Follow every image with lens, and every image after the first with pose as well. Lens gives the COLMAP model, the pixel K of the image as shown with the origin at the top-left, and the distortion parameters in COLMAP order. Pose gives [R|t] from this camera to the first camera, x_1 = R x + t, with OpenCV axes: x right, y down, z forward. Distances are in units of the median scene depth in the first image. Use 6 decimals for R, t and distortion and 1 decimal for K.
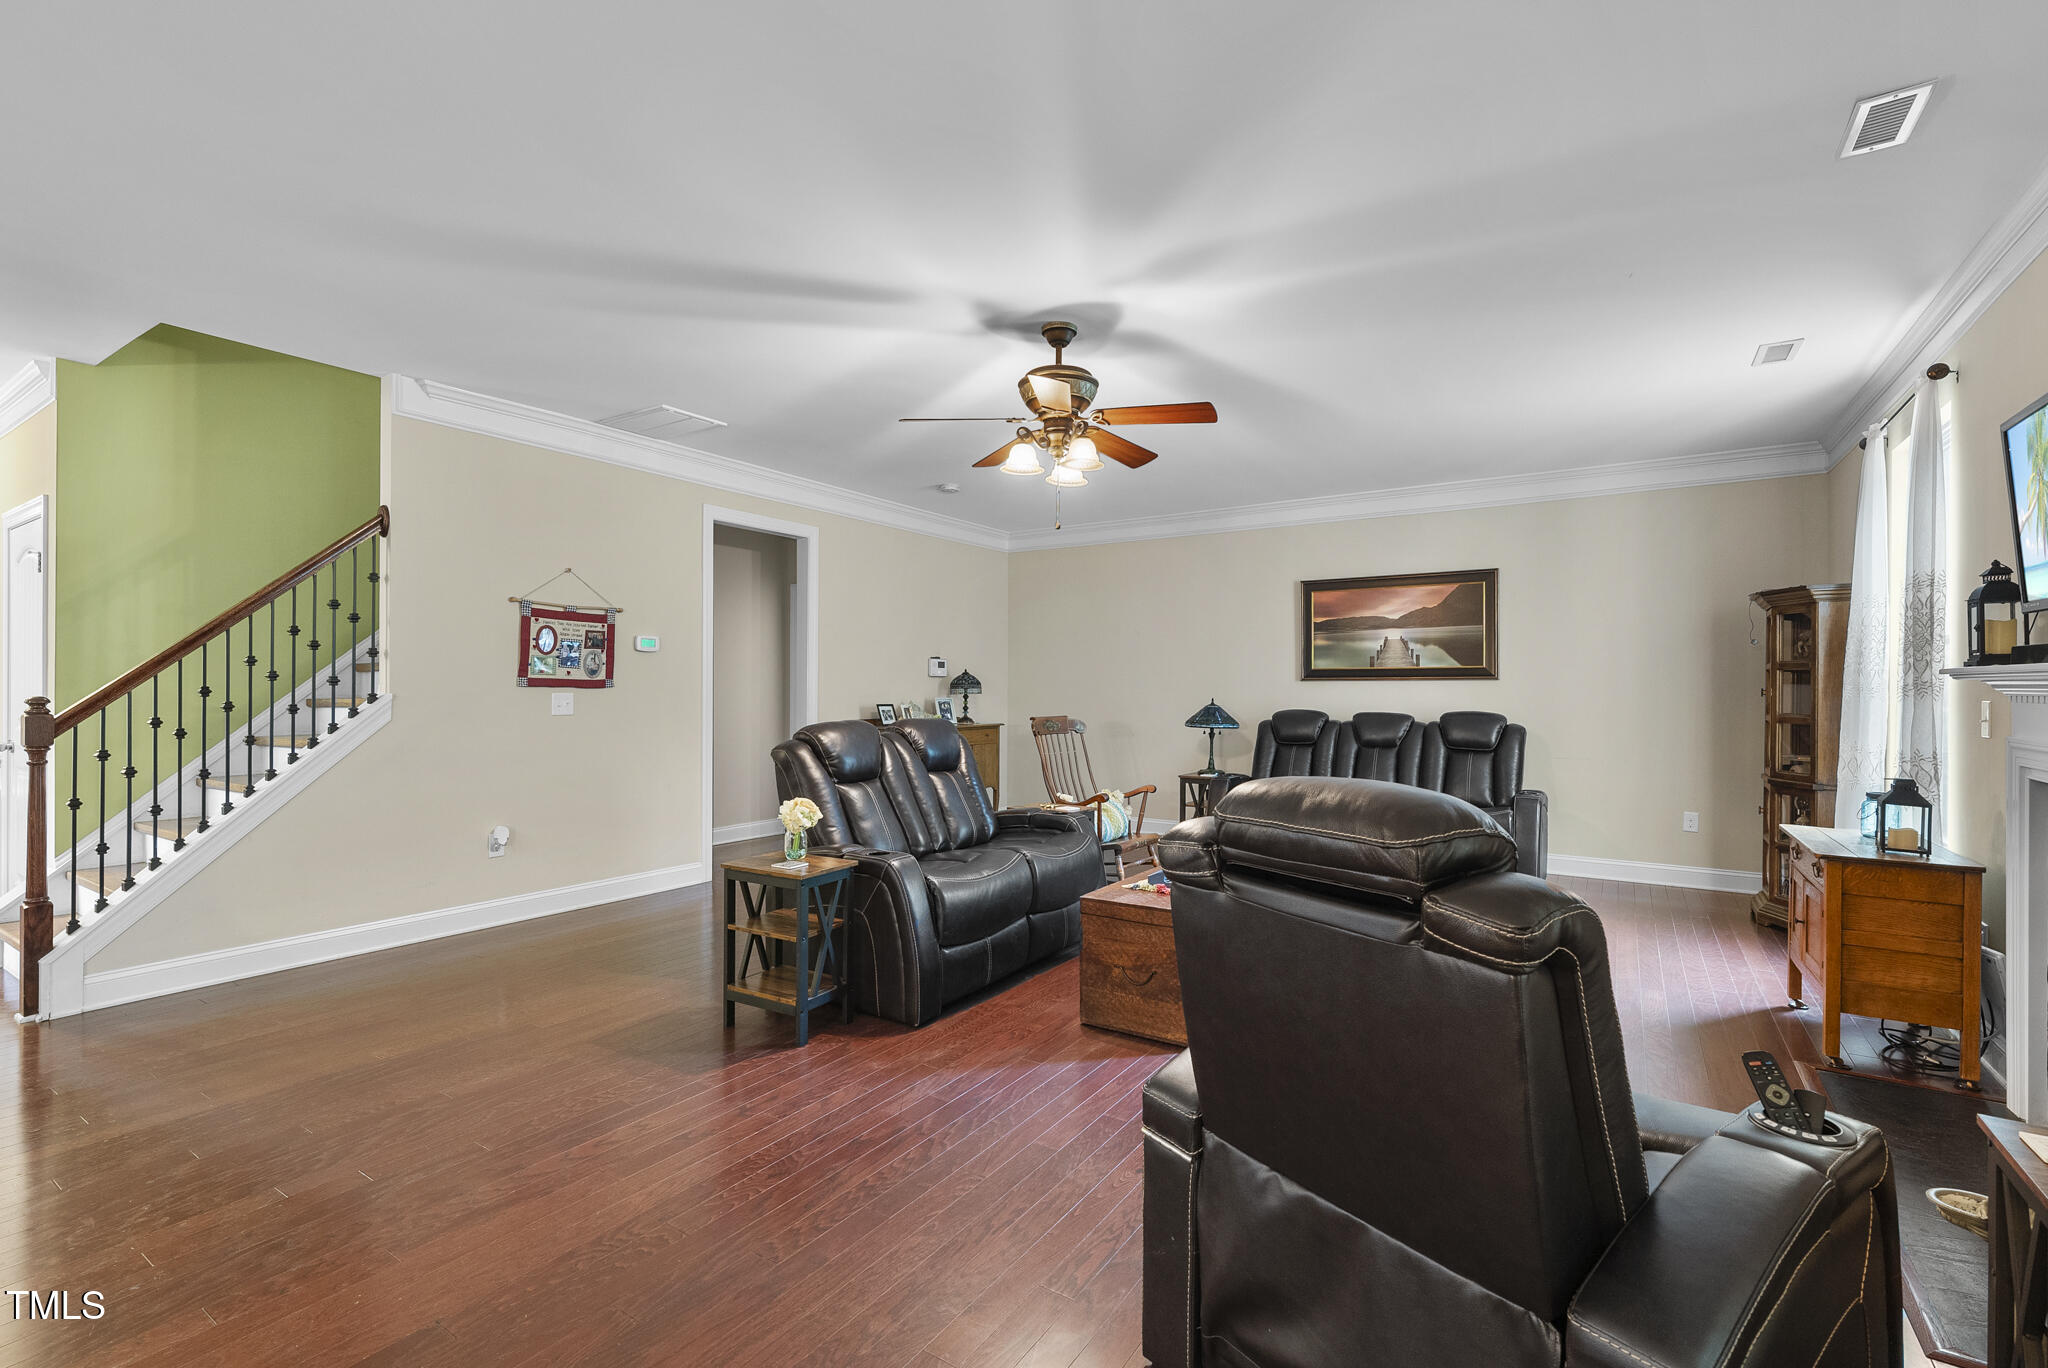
lens RADIAL K [[902.7, 0, 1026.0], [0, 902.7, 682.2], [0, 0, 1]] dist [0.000403, 0.000137]
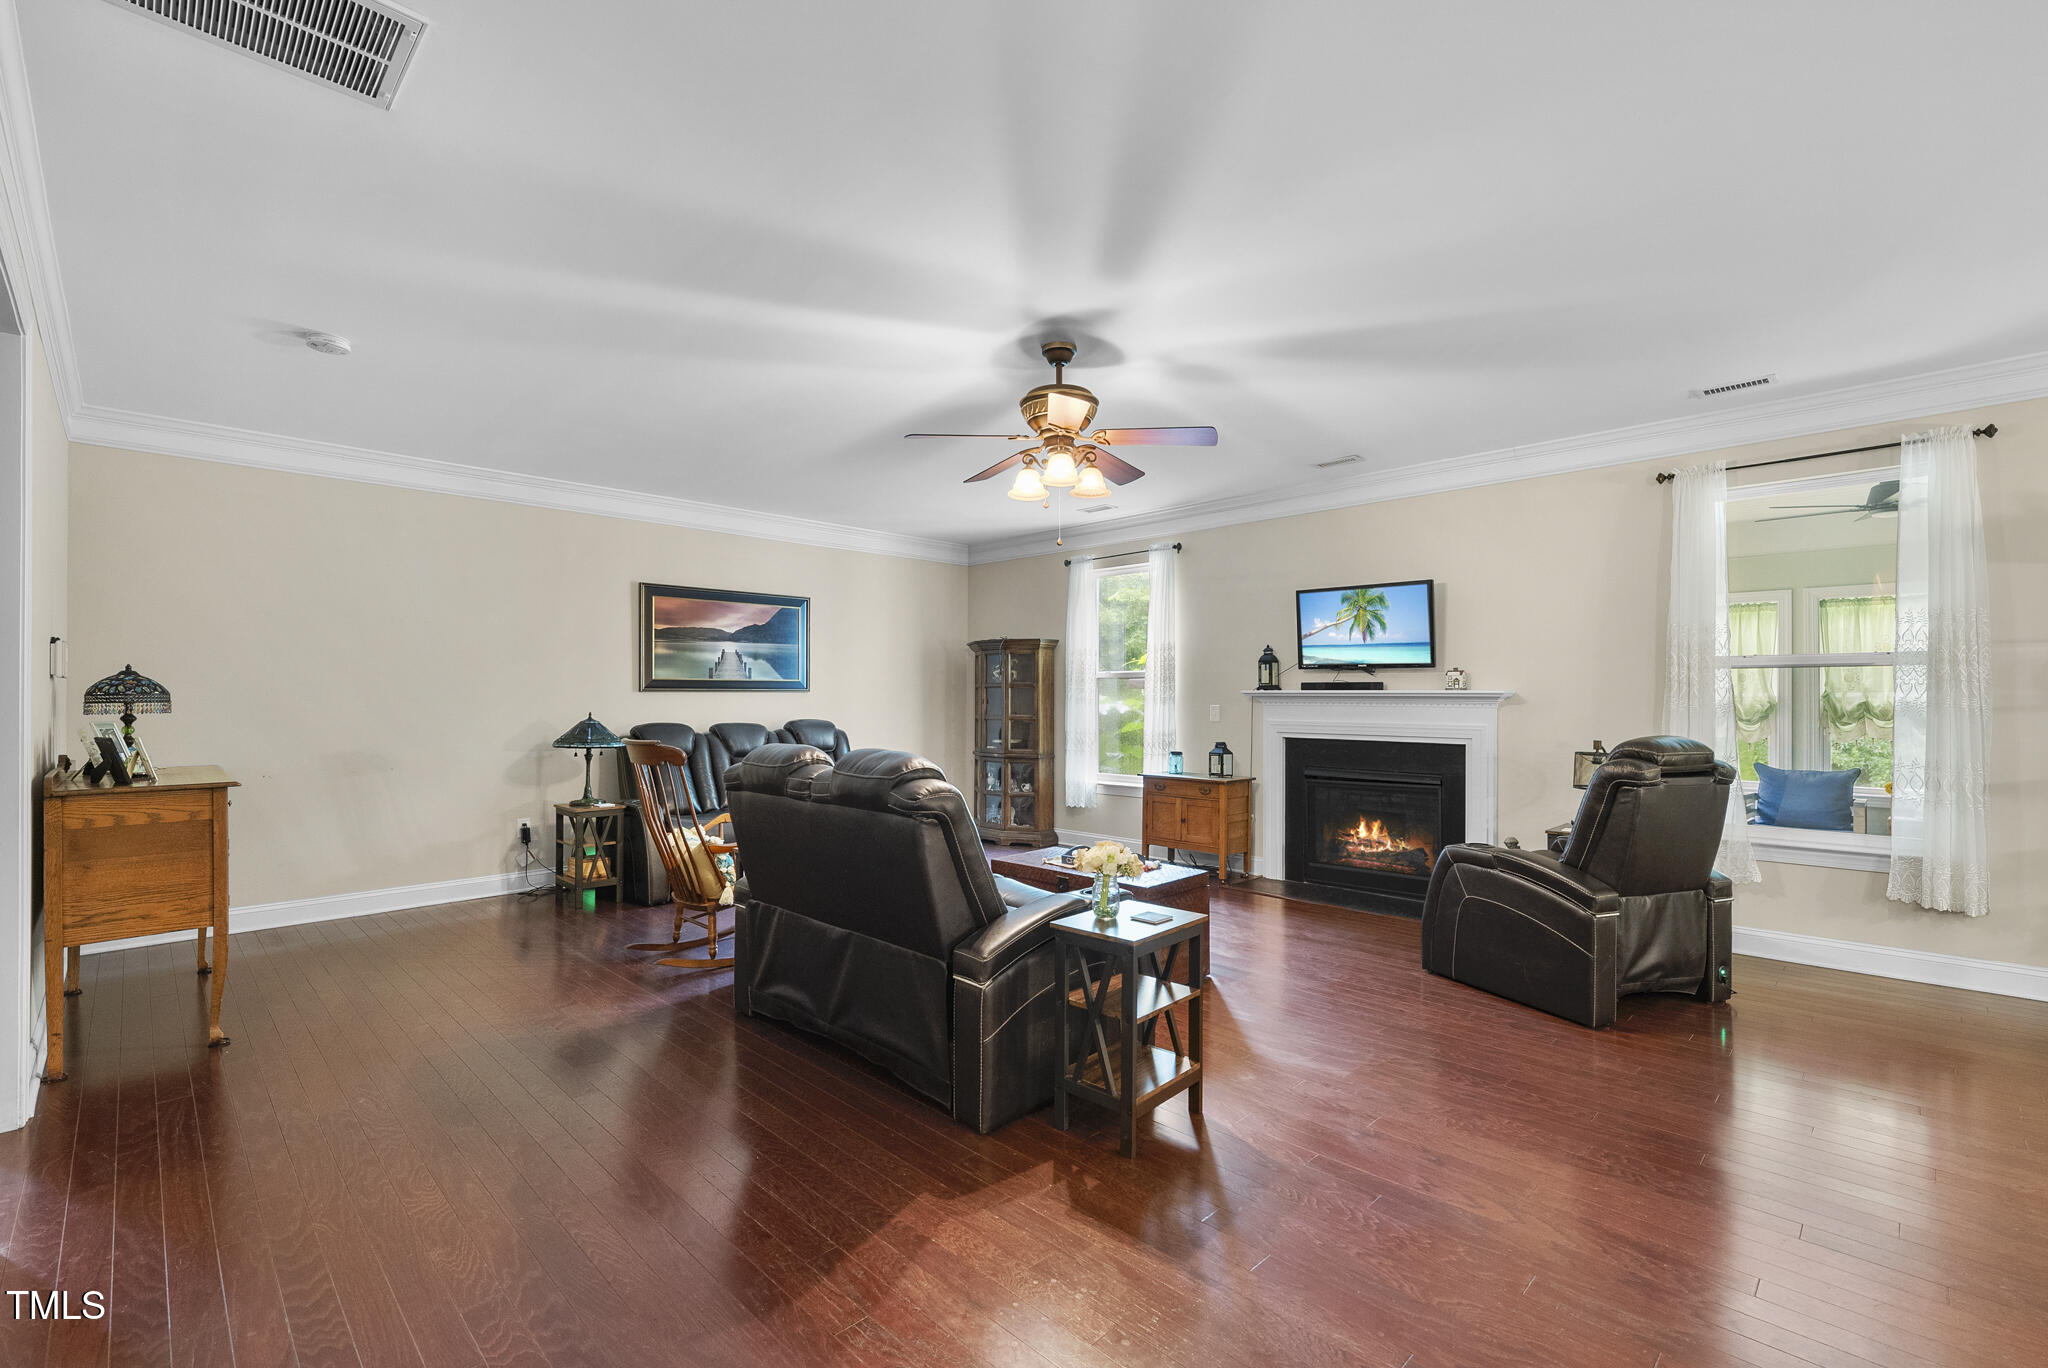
lens RADIAL K [[890.0, 0, 1023.0], [0, 890.0, 700.1], [0, 0, 1]] dist [0.000610, 0.000130]
pose [[0.200446, -0.004114, 0.979696, -0.534250], [-0.006319, 0.999965, 0.005491, -0.000001], [-0.979684, -0.007291, 0.200413, 0.465694]]
